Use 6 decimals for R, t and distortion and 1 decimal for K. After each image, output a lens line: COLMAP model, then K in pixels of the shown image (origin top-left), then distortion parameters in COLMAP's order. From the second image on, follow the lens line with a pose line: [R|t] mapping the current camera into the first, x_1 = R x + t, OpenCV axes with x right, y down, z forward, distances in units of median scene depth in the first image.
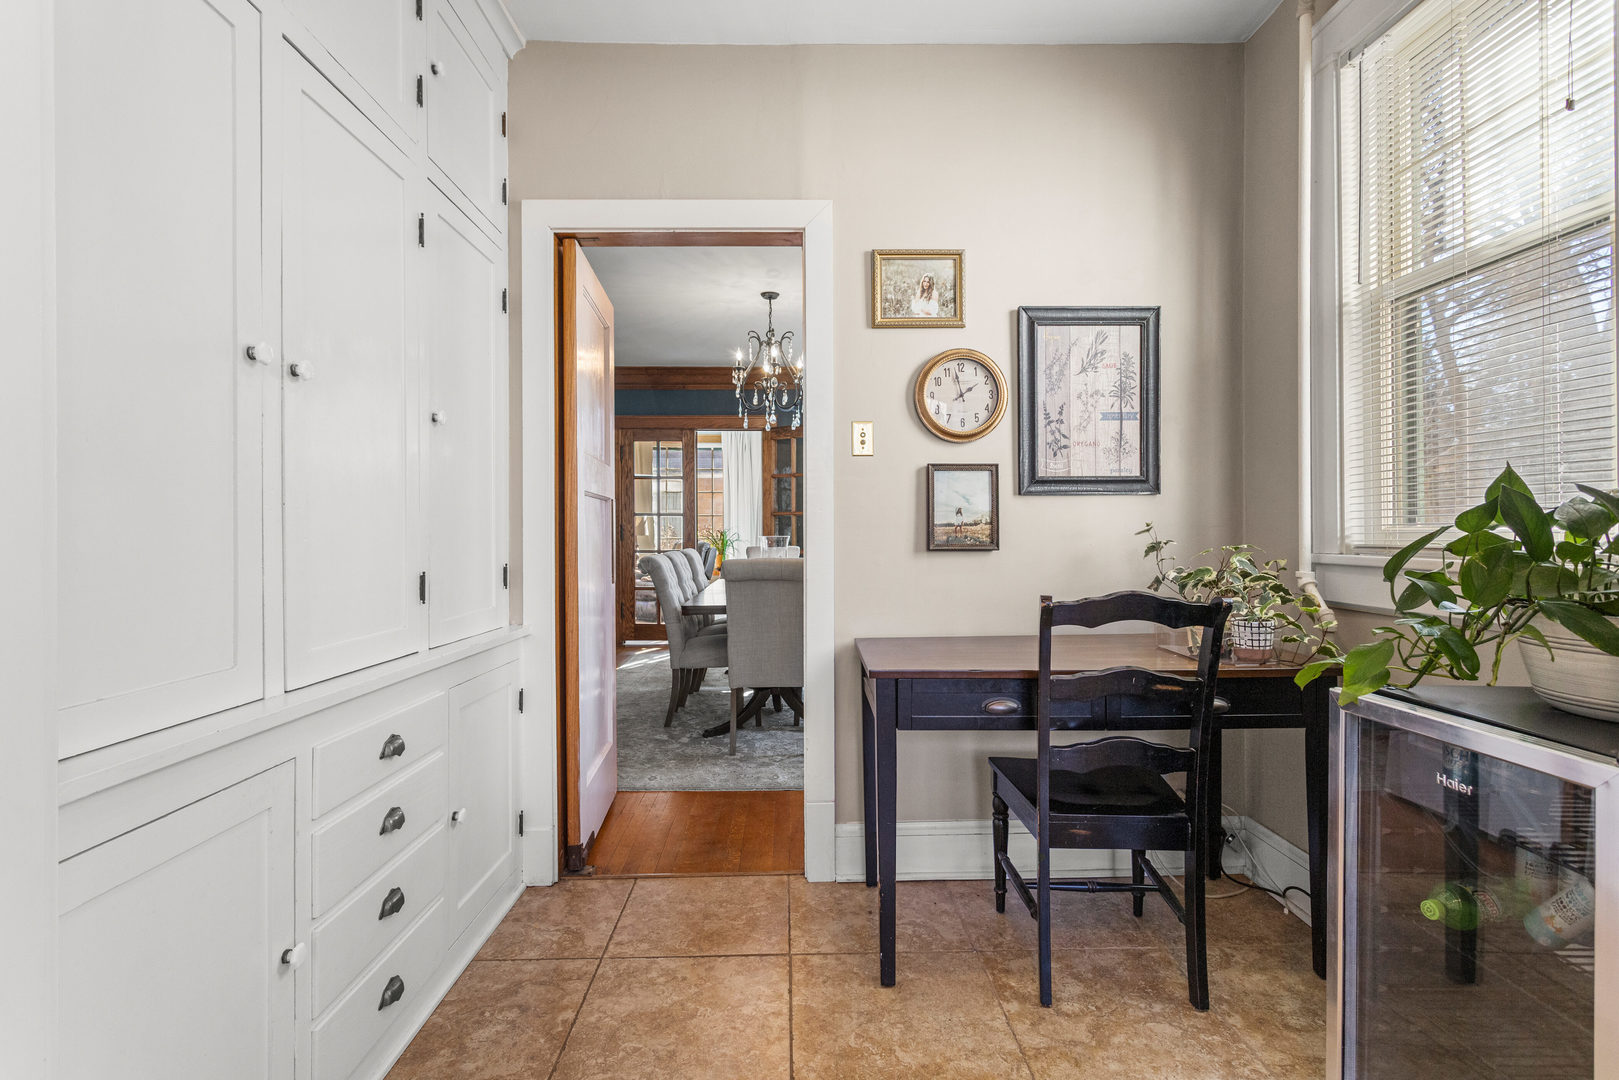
lens RADIAL K [[779.3, 0, 808.1], [0, 779.3, 538.7], [0, 0, 1]] dist [-0.000228, -0.000008]
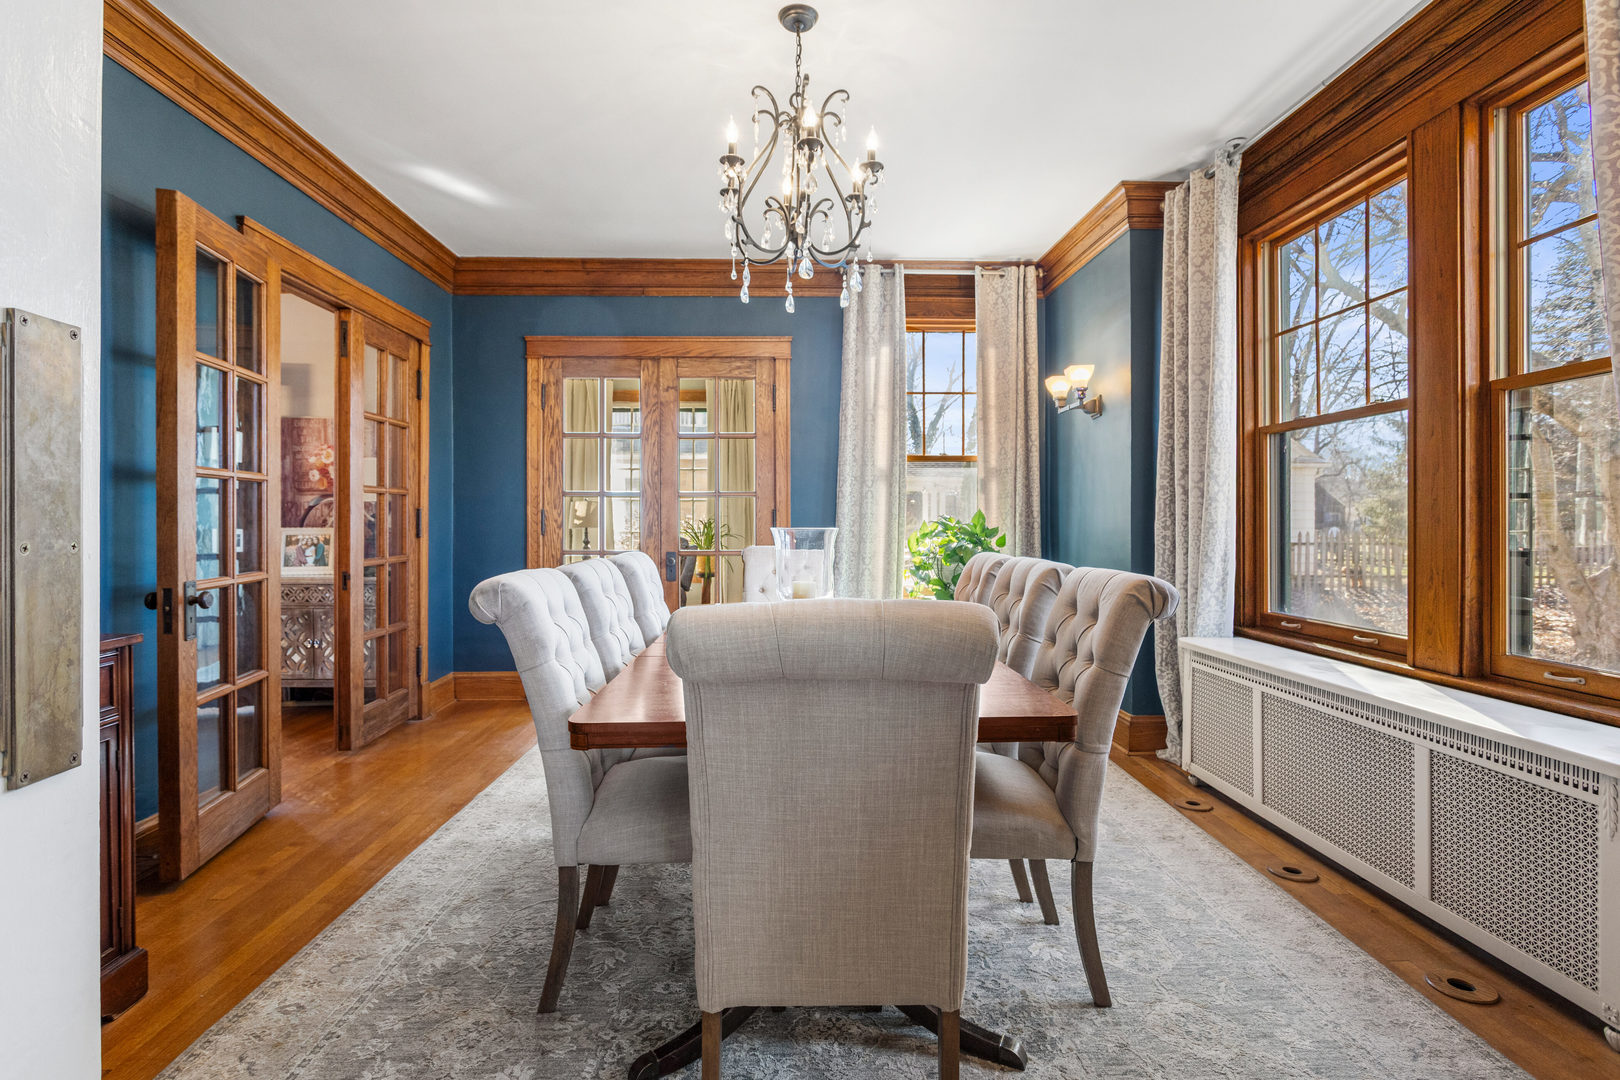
lens RADIAL K [[779.8, 0, 809.2], [0, 779.8, 533.0], [0, 0, 1]] dist [-0.000228, -0.000008]
pose [[0.999914, 0.003086, 0.012780, -0.039421], [-0.003059, 0.999993, -0.002174, 0.000556], [-0.012787, 0.002135, 0.999916, 0.438146]]
